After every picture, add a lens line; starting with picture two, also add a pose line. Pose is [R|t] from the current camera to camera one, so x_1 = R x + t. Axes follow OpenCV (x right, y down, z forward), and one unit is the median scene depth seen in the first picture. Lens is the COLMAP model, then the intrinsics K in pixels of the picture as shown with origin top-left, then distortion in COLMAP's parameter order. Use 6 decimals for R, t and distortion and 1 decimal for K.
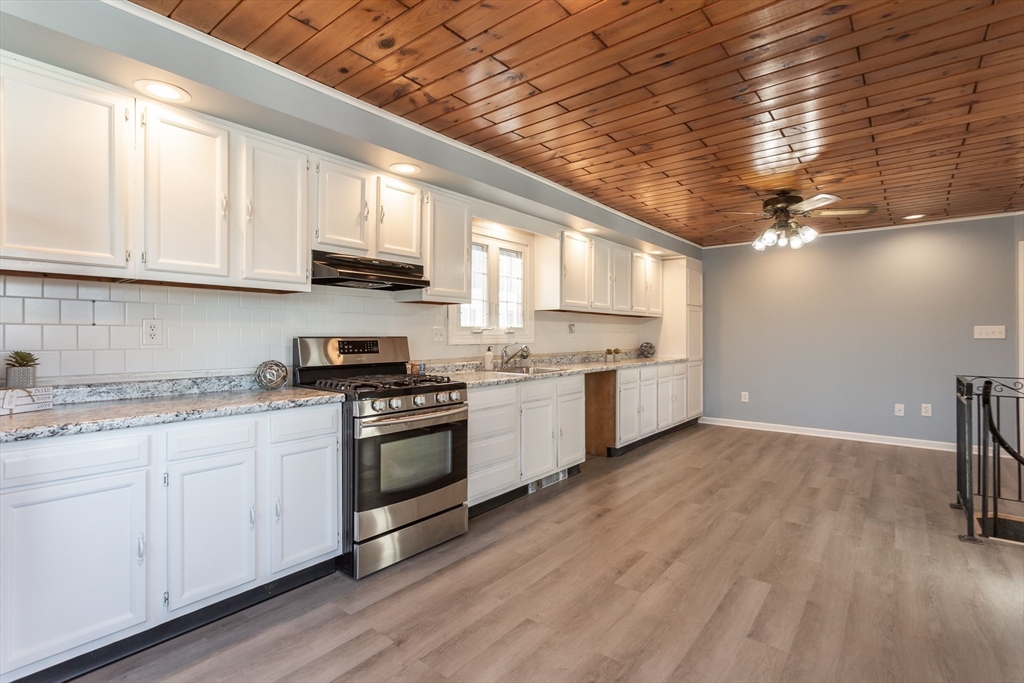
lens RADIAL K [[490.0, 0, 508.4], [0, 490.0, 338.0], [0, 0, 1]] dist [-0.000493, 0.002109]
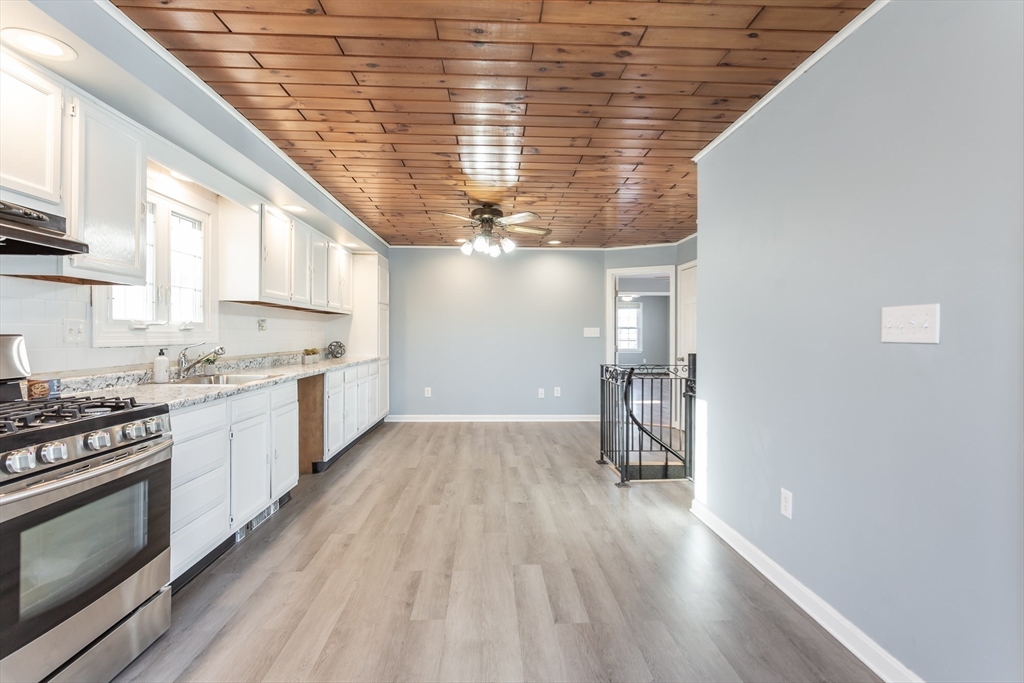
lens RADIAL K [[490.0, 0, 514.6], [0, 490.0, 336.3], [0, 0, 1]] dist [-0.000493, 0.002109]
pose [[0.740556, -0.000025, 0.671995, -0.159772], [0.000270, 1.000000, -0.000260, -0.000230], [-0.671995, 0.000374, 0.740556, 0.164426]]
